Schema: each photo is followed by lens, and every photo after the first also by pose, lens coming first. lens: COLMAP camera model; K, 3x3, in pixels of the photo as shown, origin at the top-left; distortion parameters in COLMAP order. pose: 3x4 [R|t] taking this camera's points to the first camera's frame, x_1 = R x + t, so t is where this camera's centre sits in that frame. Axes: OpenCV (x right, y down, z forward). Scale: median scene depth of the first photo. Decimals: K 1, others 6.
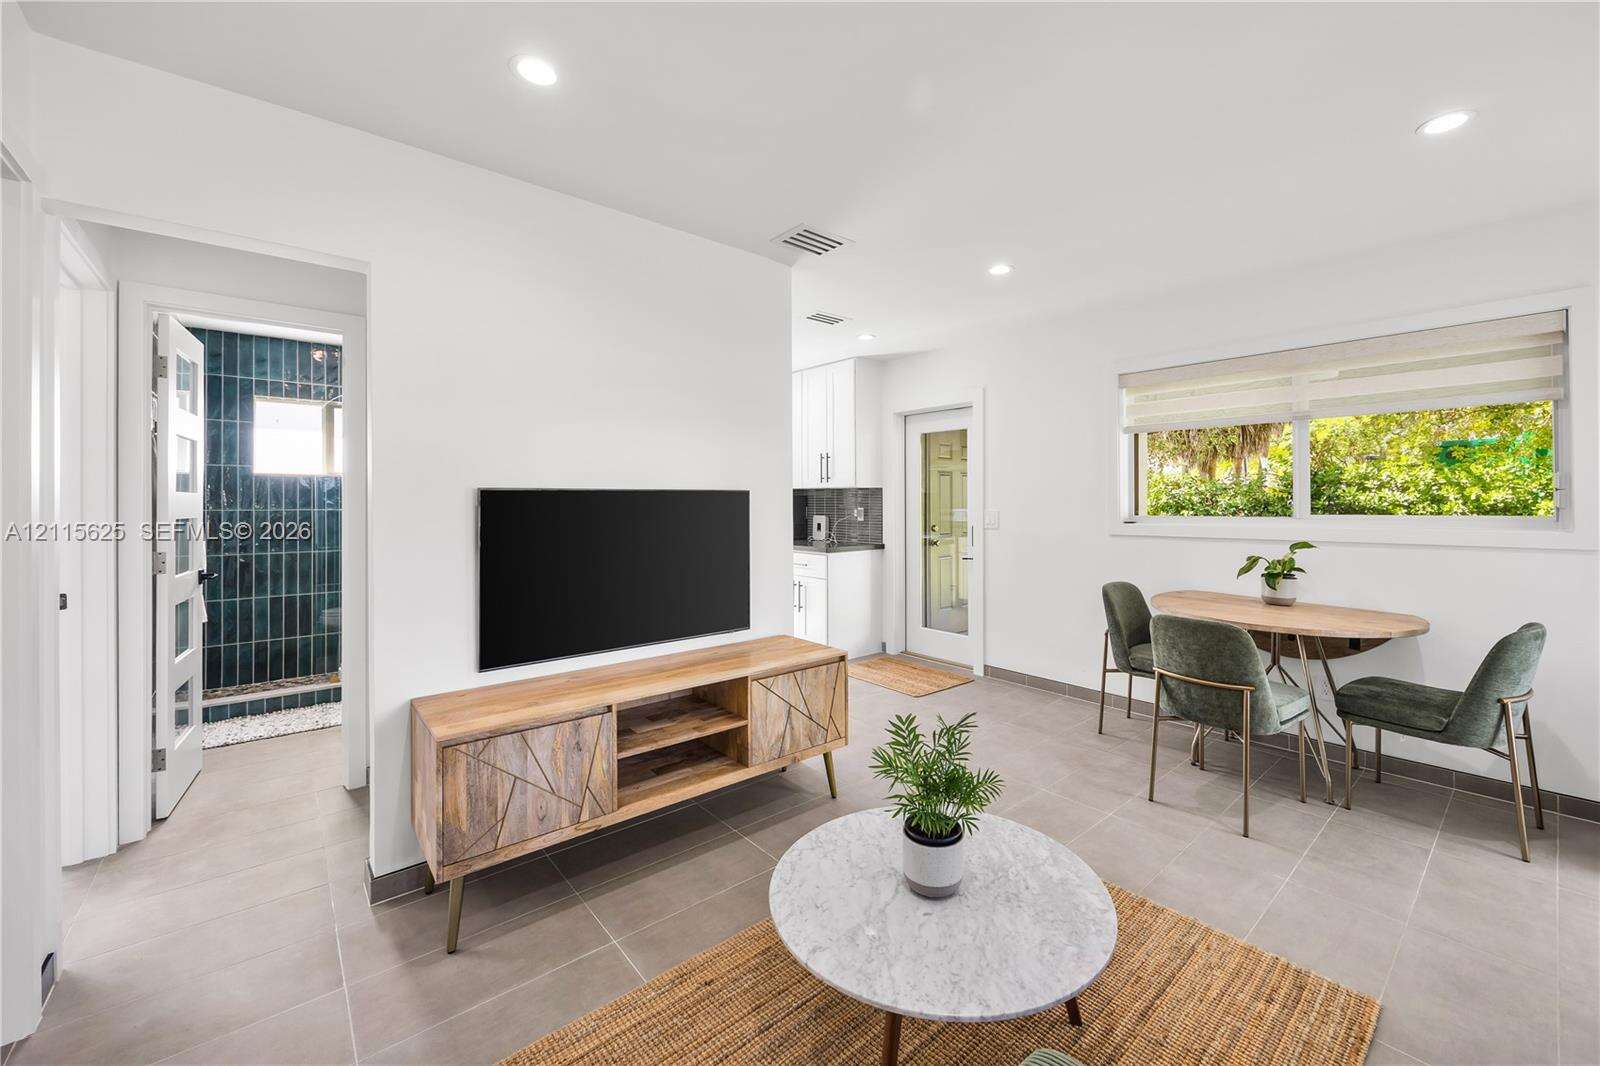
lens RADIAL K [[638.3, 0, 845.3], [0, 638.3, 503.3], [0, 0, 1]] dist [0.000498, 0.000447]
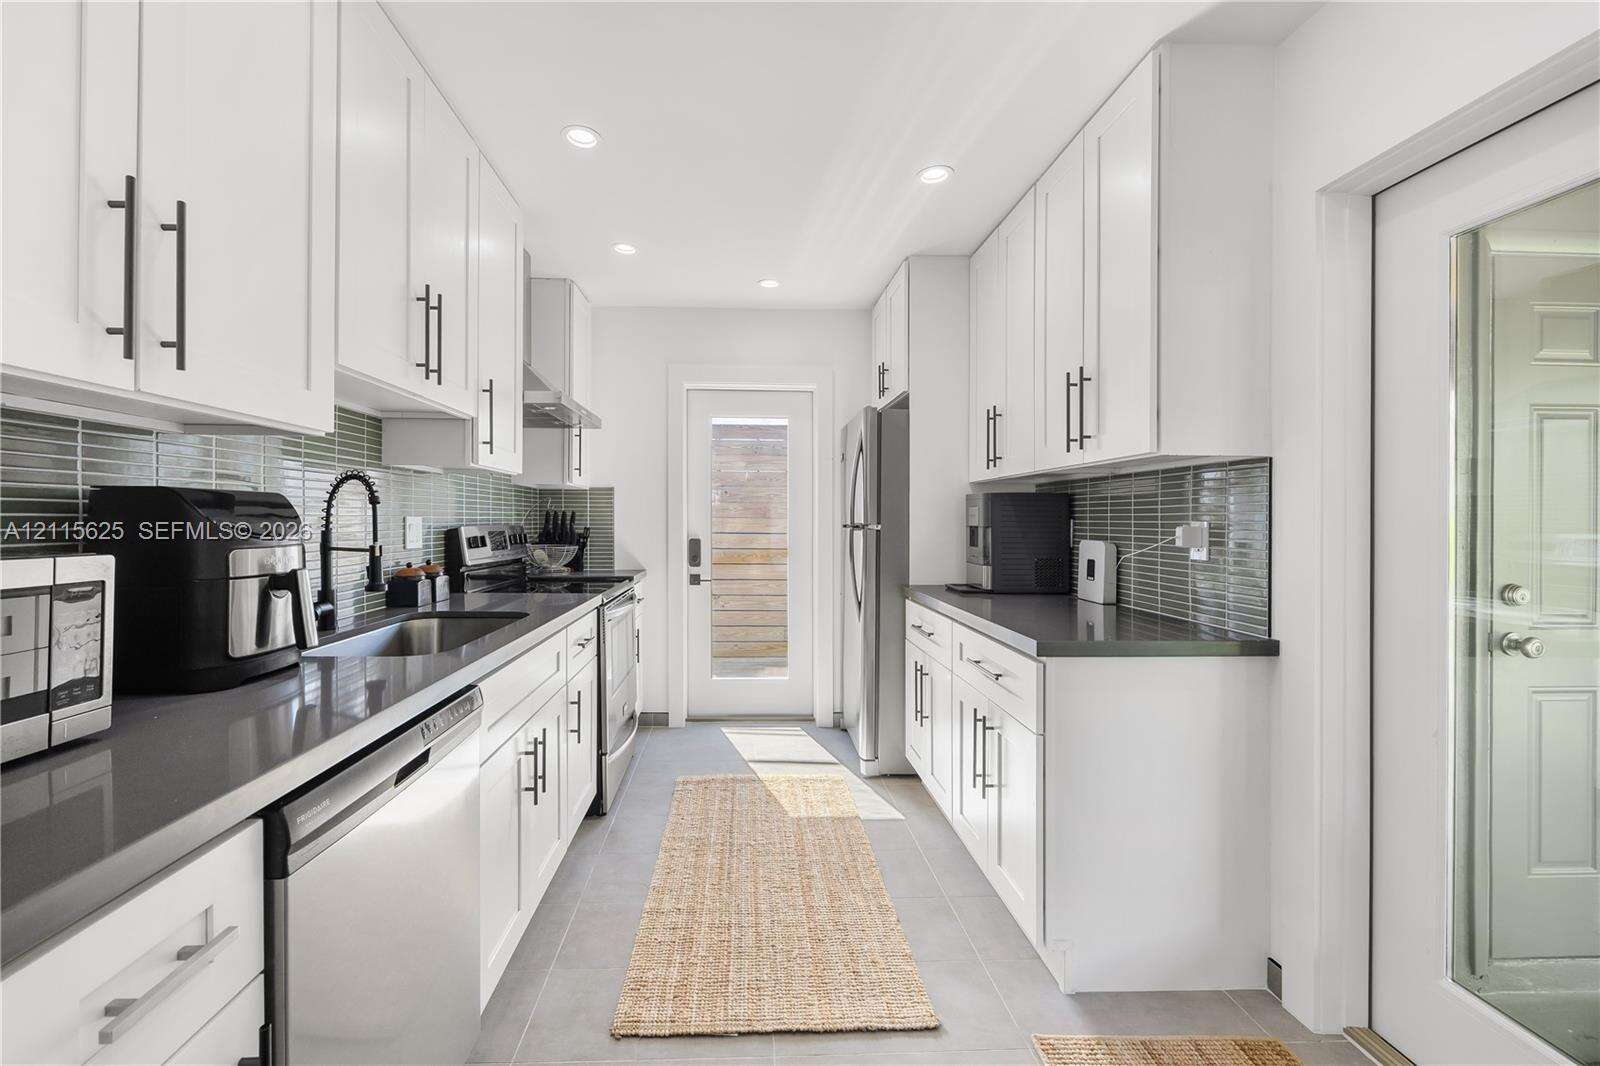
lens RADIAL K [[663.6, 0, 767.5], [0, 663.6, 515.9], [0, 0, 1]] dist [-0.004382, -0.000581]
pose [[0.770008, 0.006626, -0.638000, 0.145965], [-0.012274, 0.999915, -0.004429, 0.017350], [0.637916, 0.011241, 0.770024, 1.177816]]
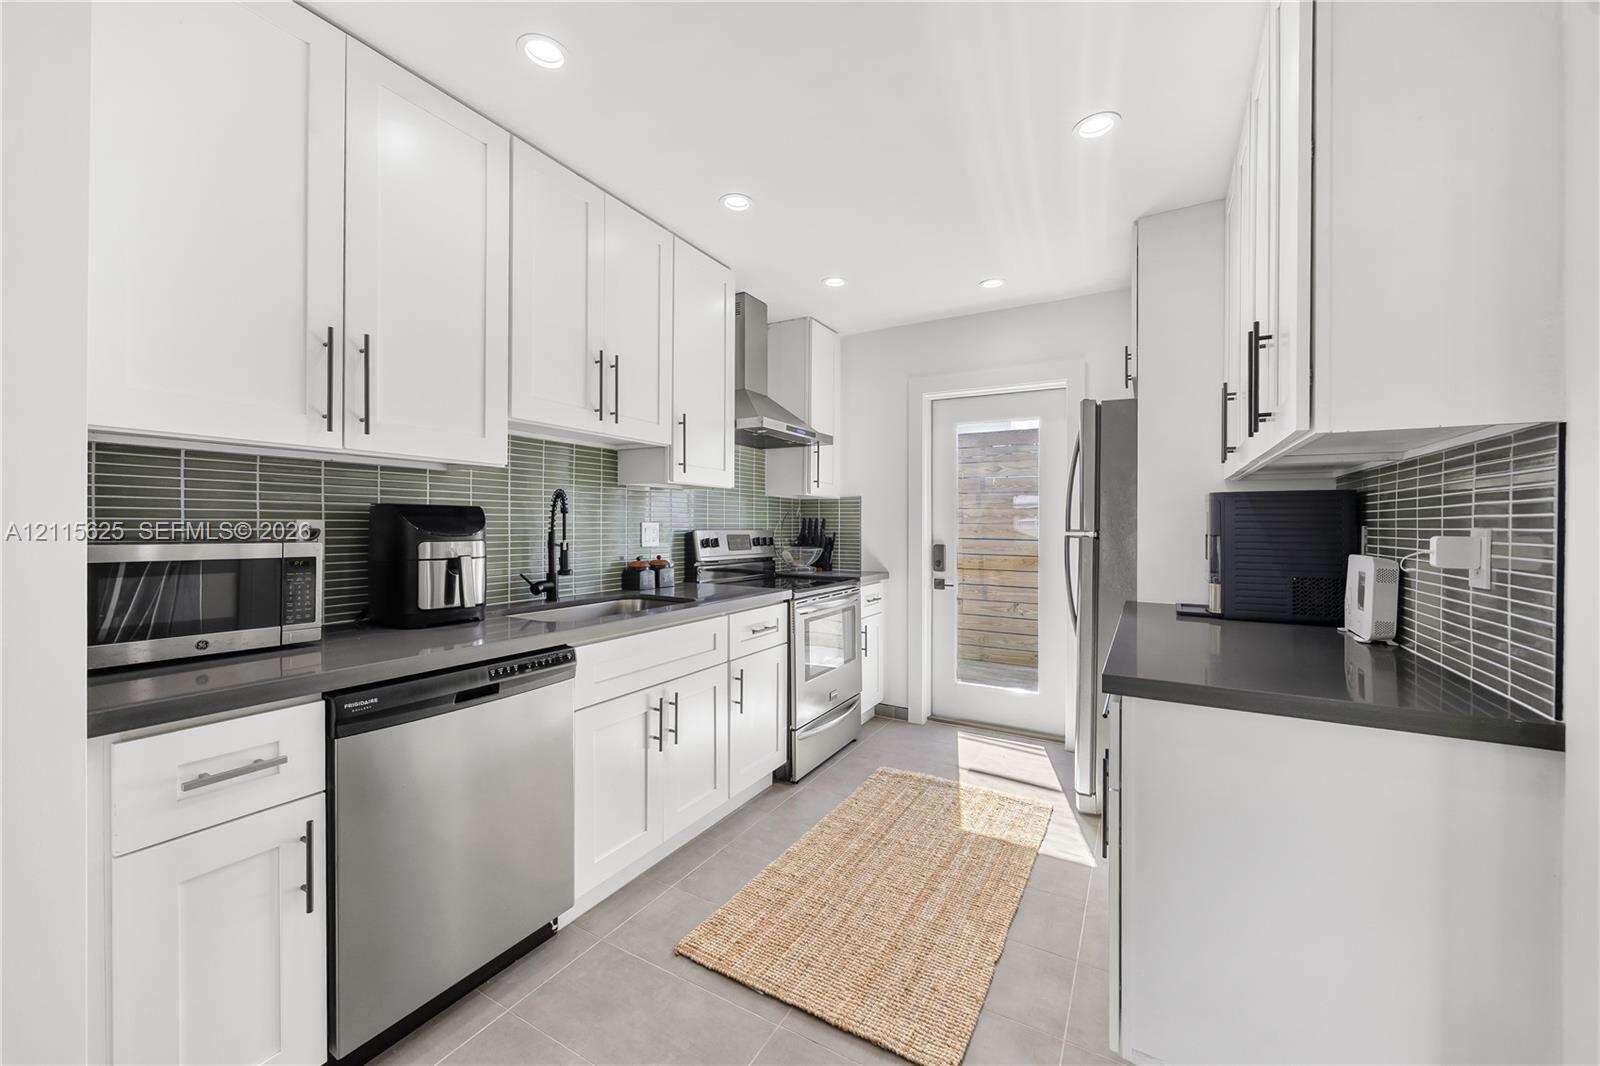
lens RADIAL K [[618.7, 0, 778.9], [0, 618.7, 523.1], [0, 0, 1]] dist [-0.001501, -0.000029]
pose [[0.298536, 0.006459, -0.954377, 0.326071], [-0.012391, 0.999919, 0.002891, 0.015432], [0.954318, 0.010963, 0.298592, 1.442240]]
